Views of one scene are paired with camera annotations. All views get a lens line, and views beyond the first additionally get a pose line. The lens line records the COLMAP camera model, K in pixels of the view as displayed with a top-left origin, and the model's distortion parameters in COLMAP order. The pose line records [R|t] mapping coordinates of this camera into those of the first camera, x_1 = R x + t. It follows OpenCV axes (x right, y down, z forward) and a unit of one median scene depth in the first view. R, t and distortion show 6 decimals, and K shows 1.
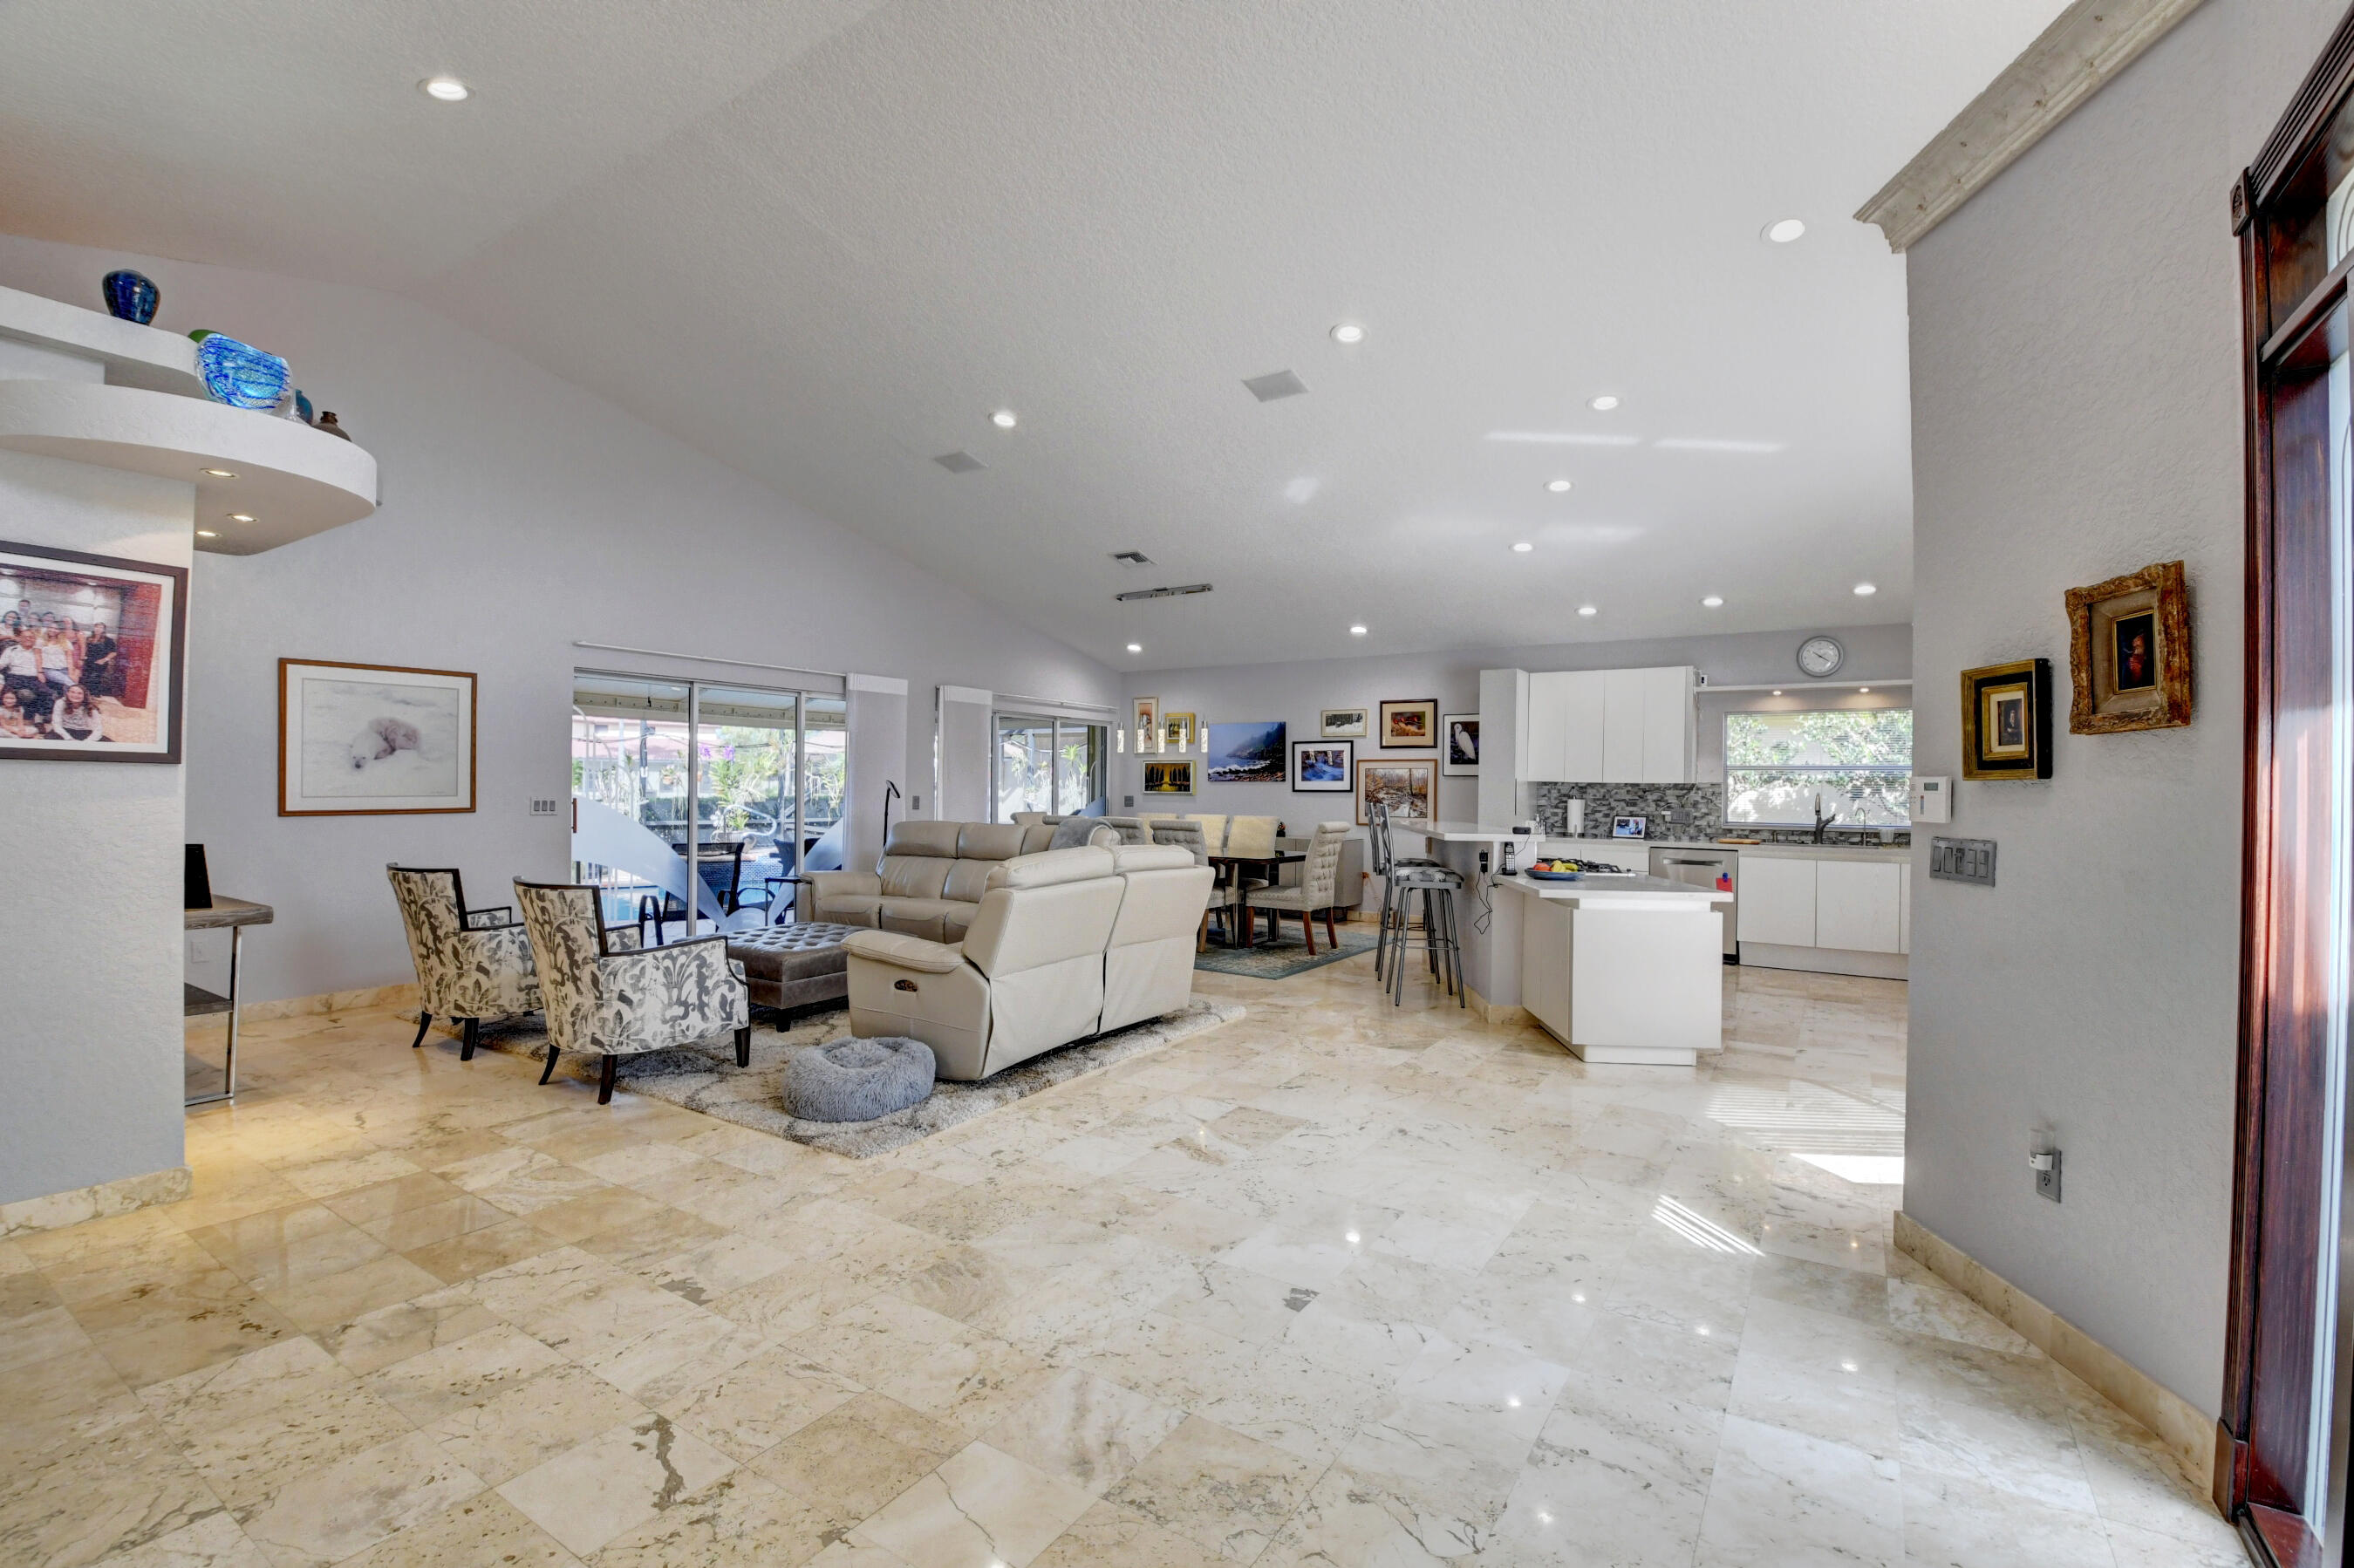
lens RADIAL K [[1041.1, 0, 1166.3], [0, 1041.1, 787.1], [0, 0, 1]] dist [0.000653, -0.000159]
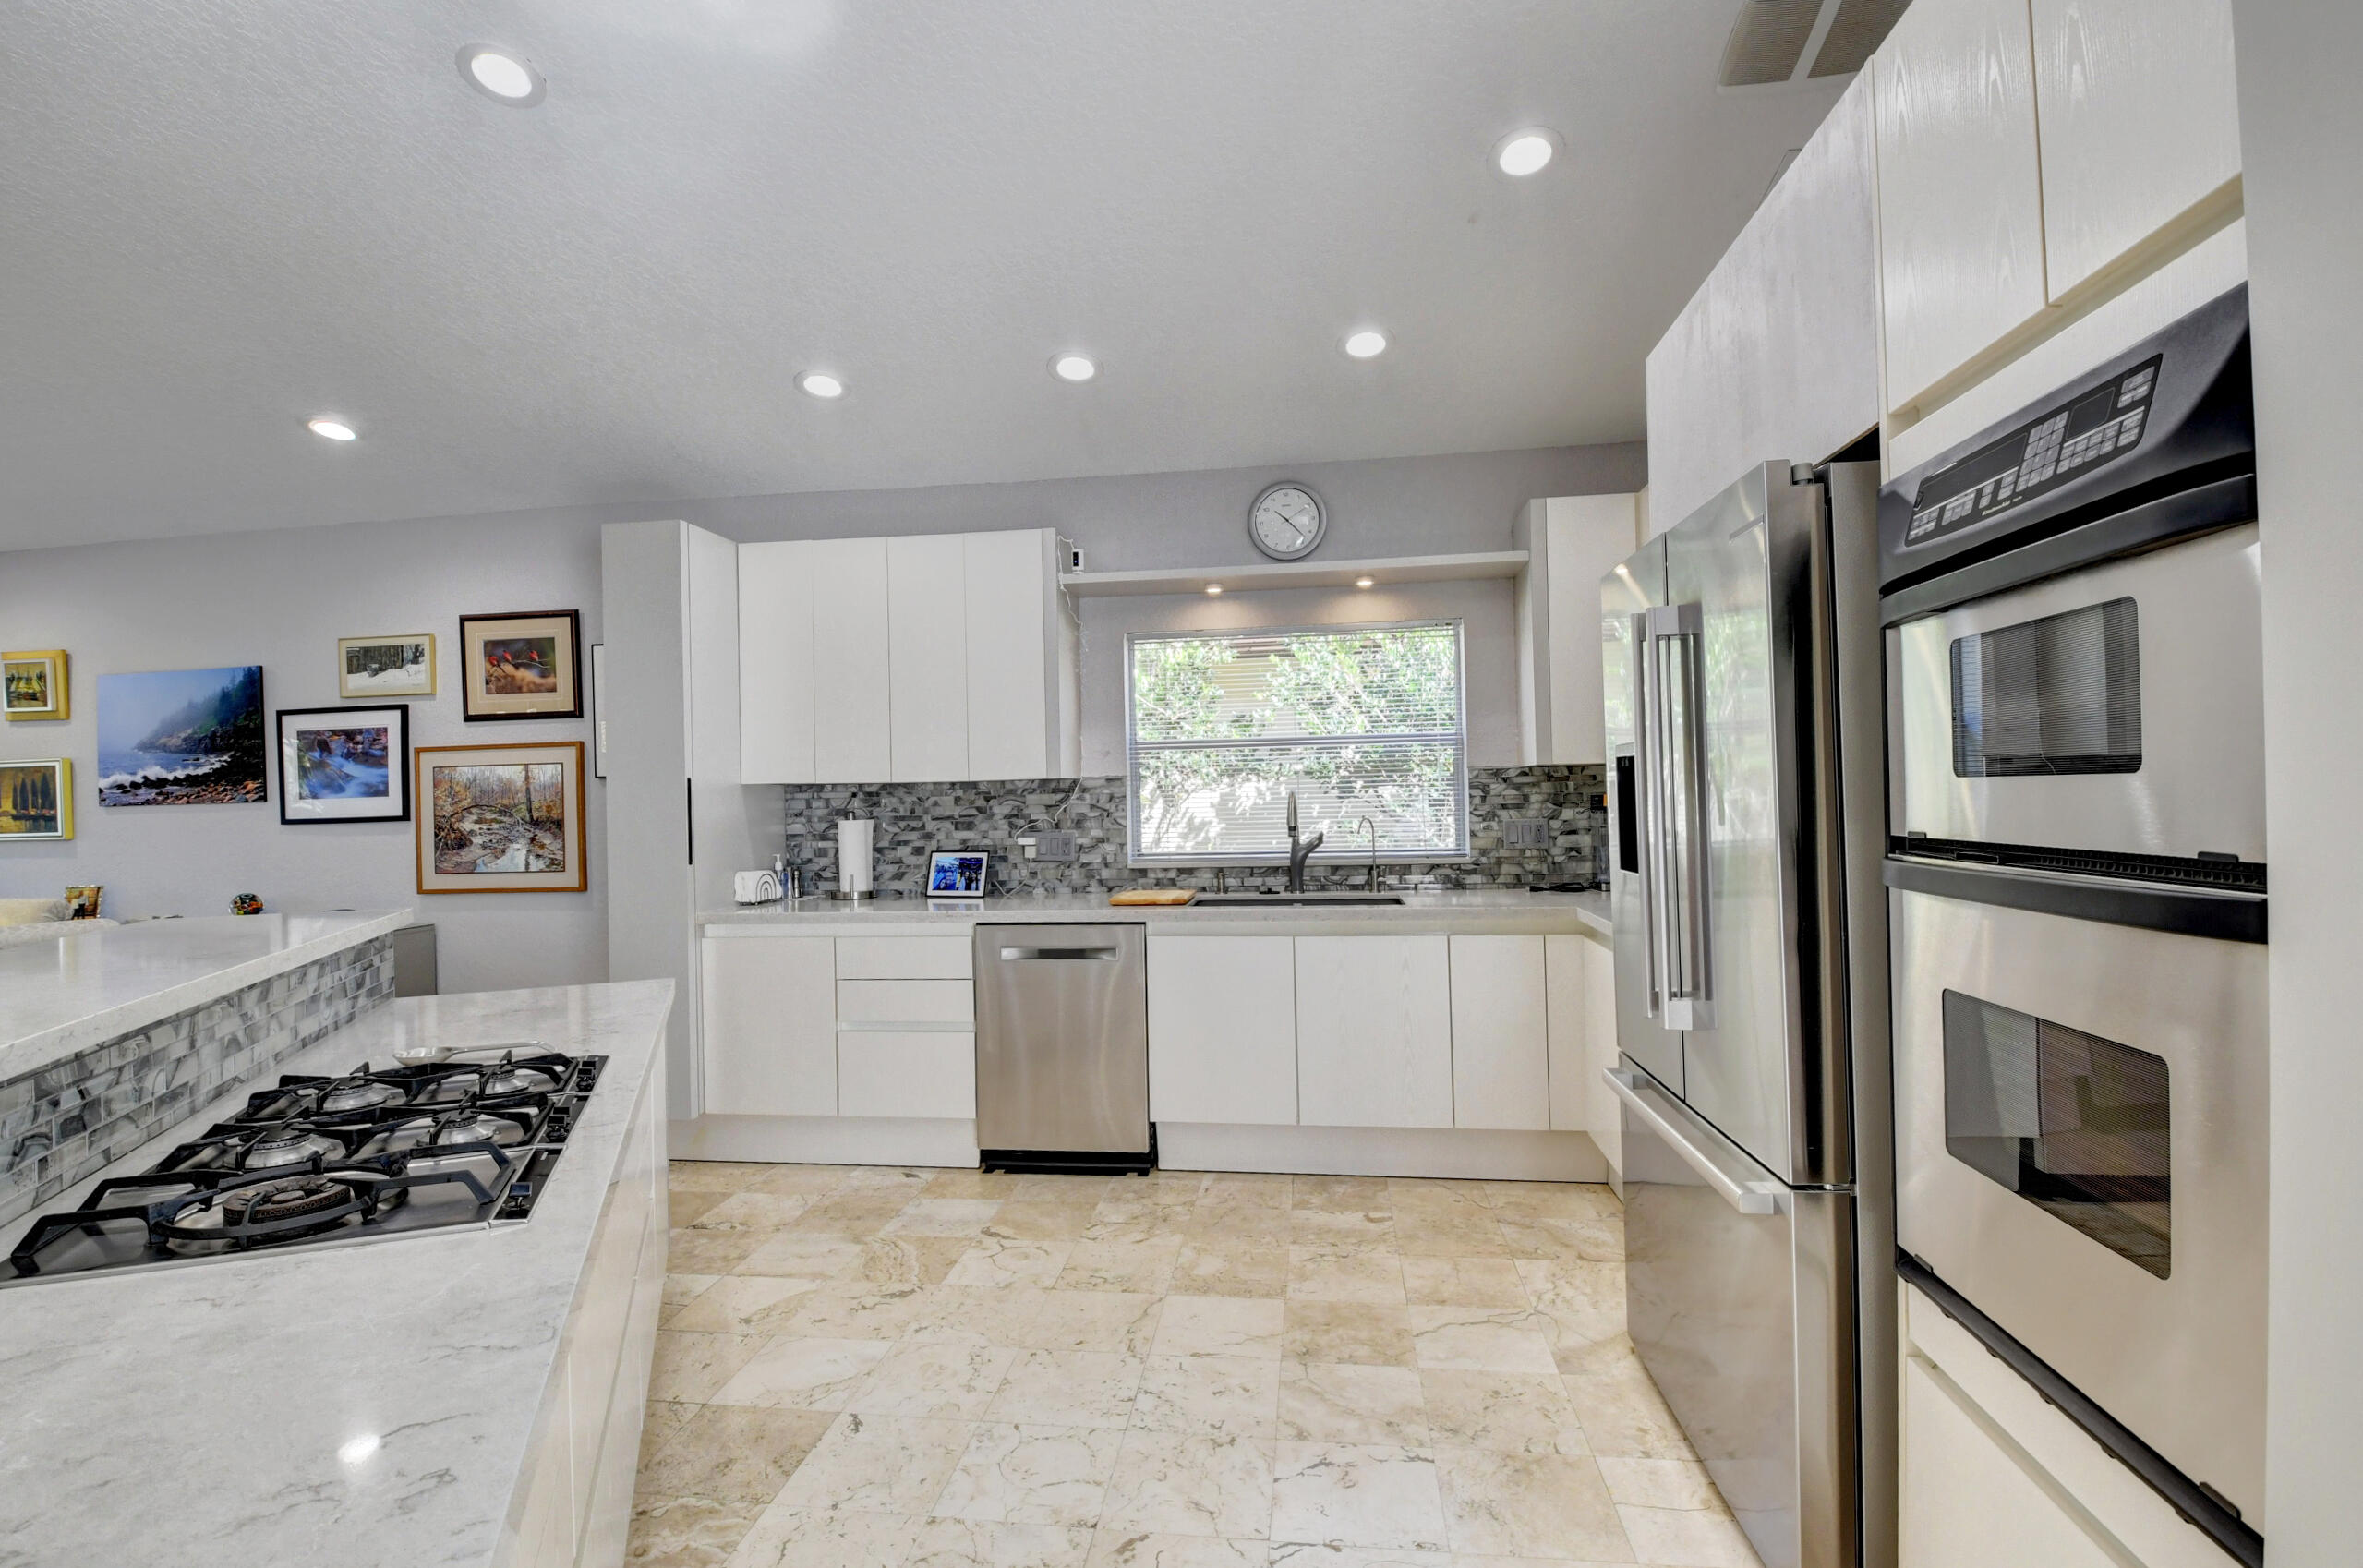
lens RADIAL K [[1105.2, 0, 1181.5], [0, 1105.2, 784.0], [0, 0, 1]] dist [0.060721, -0.000094]
pose [[0.898057, -0.028196, 0.438974, 0.276544], [0.033121, 0.999445, -0.003564, 0.002100], [-0.438630, 0.017740, 0.898493, 0.437566]]
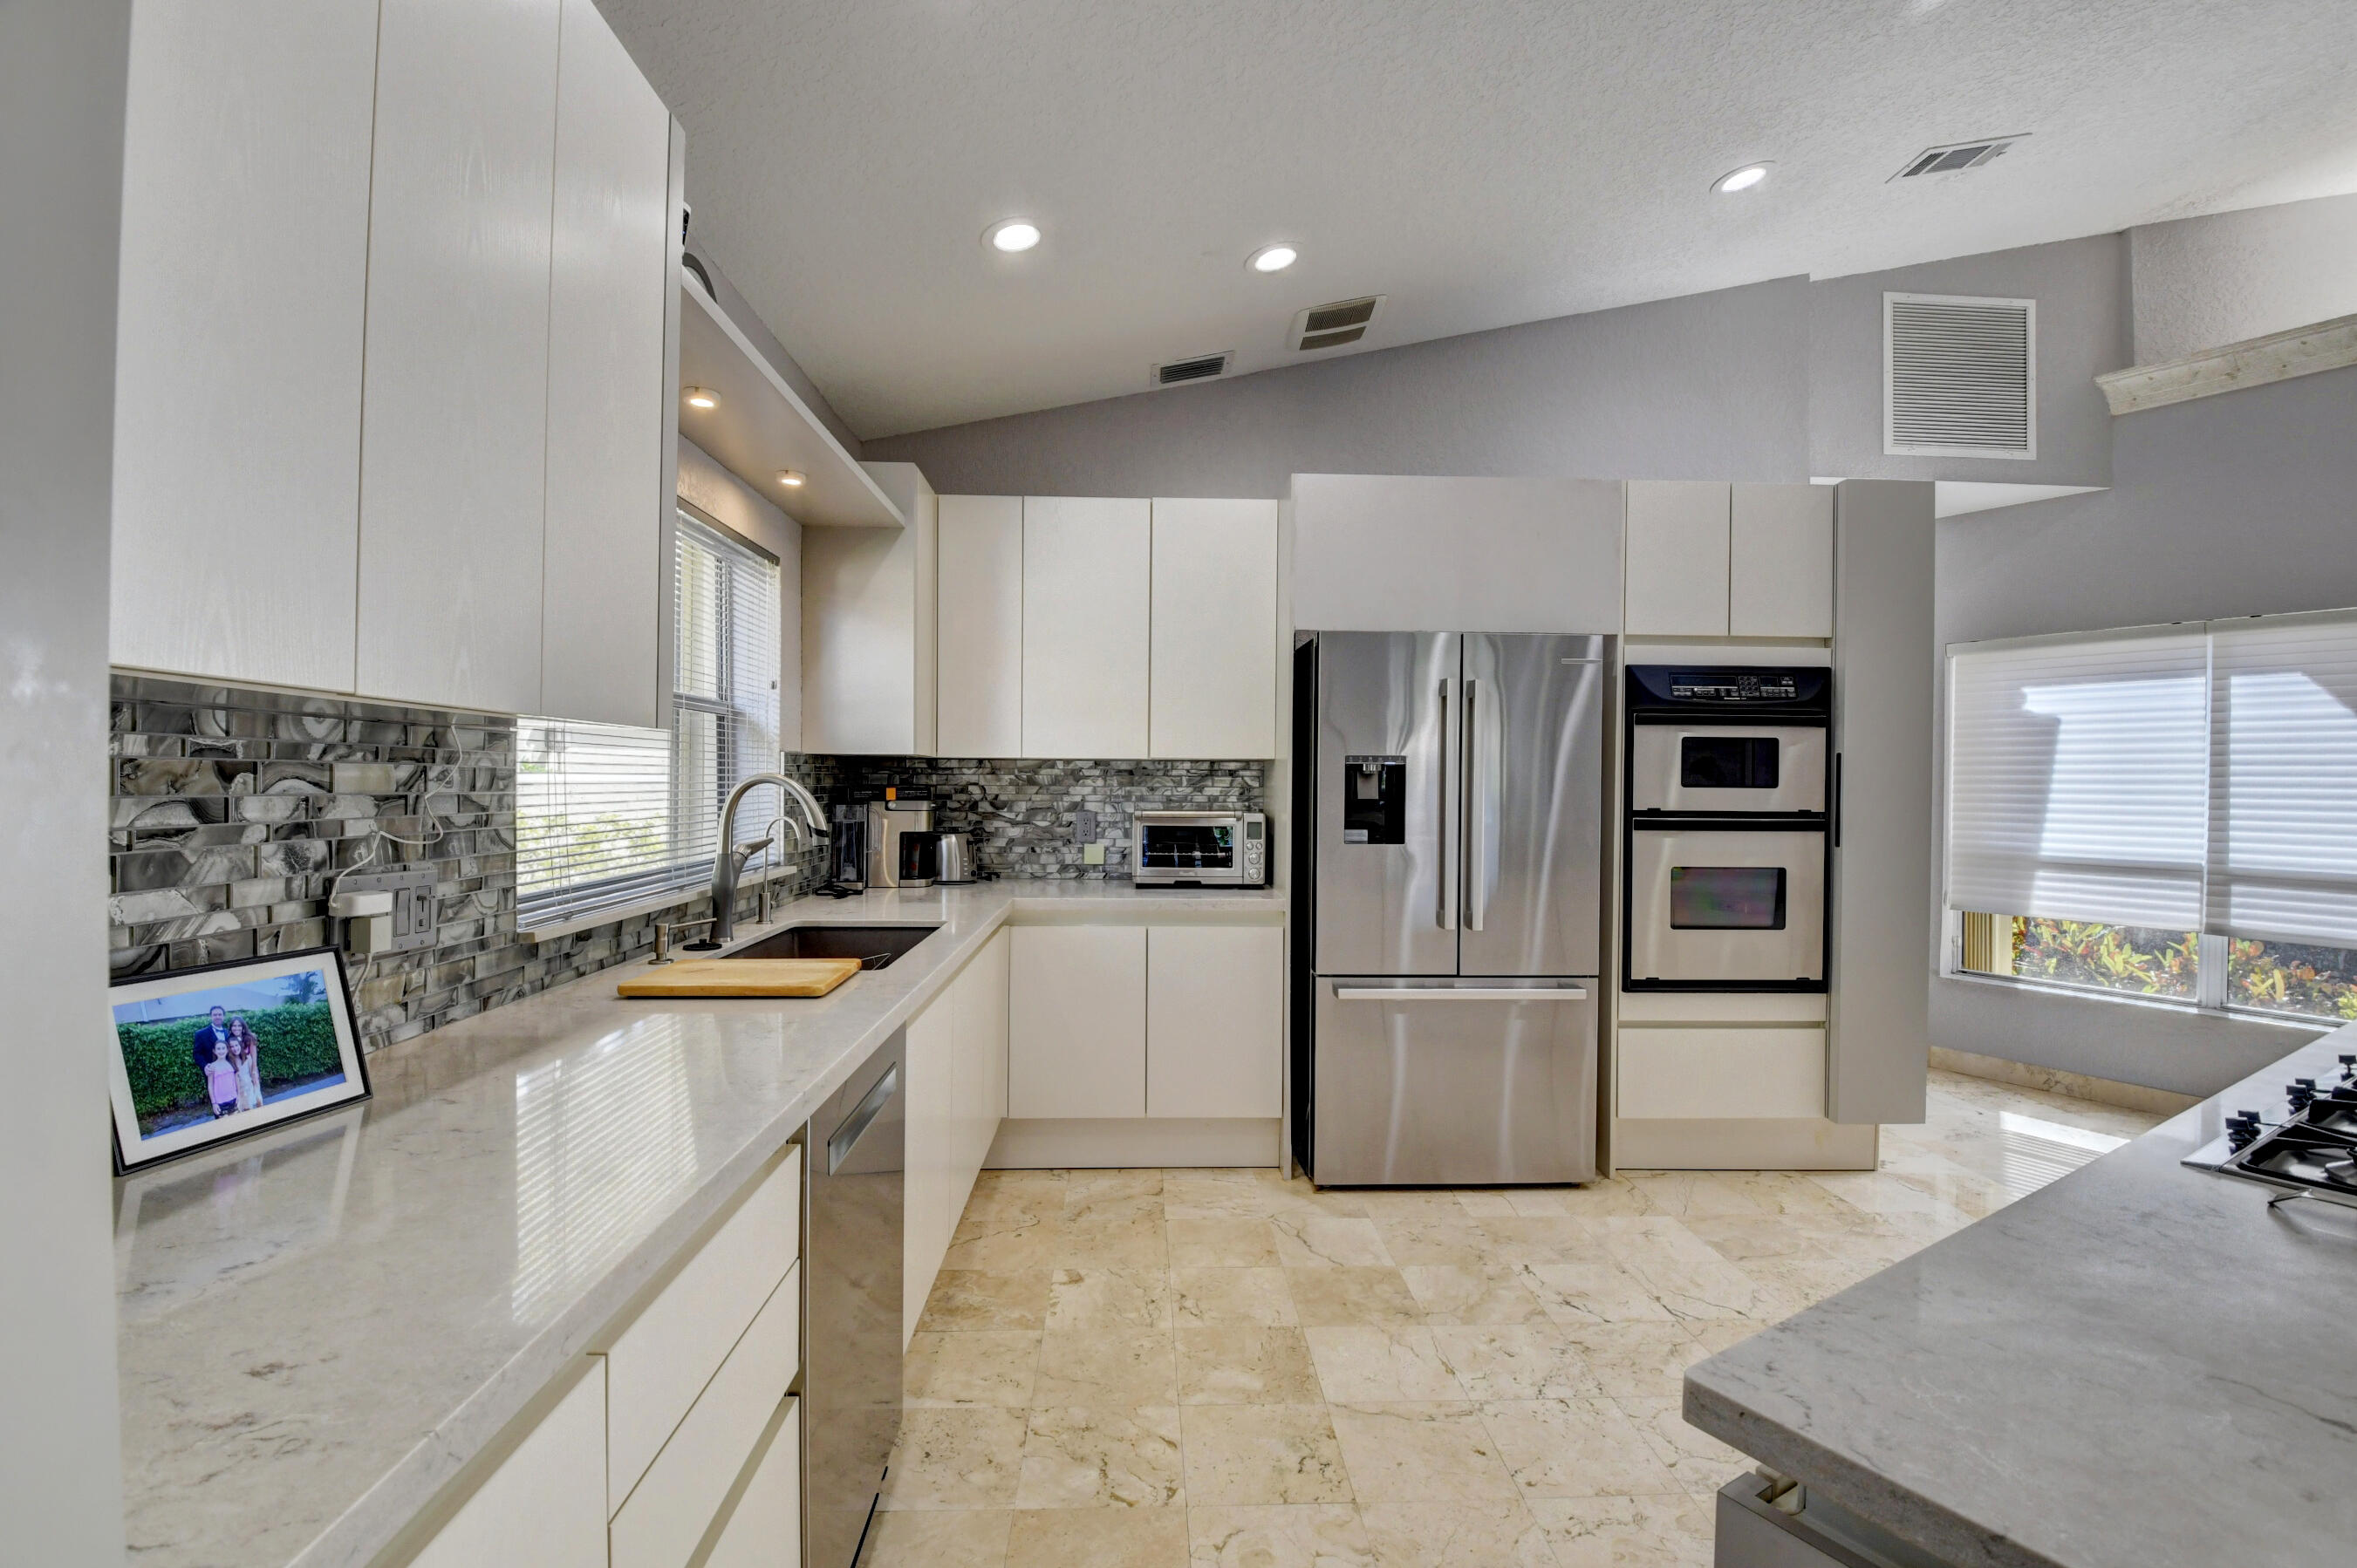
lens RADIAL K [[1042.4, 0, 1167.8], [0, 1042.4, 787.1], [0, 0, 1]] dist [0.000653, -0.000159]
pose [[-0.576739, -0.021275, 0.816651, 0.240377], [-0.017052, 0.999757, 0.014003, 0.002156], [-0.816750, -0.005849, -0.576962, 0.858509]]
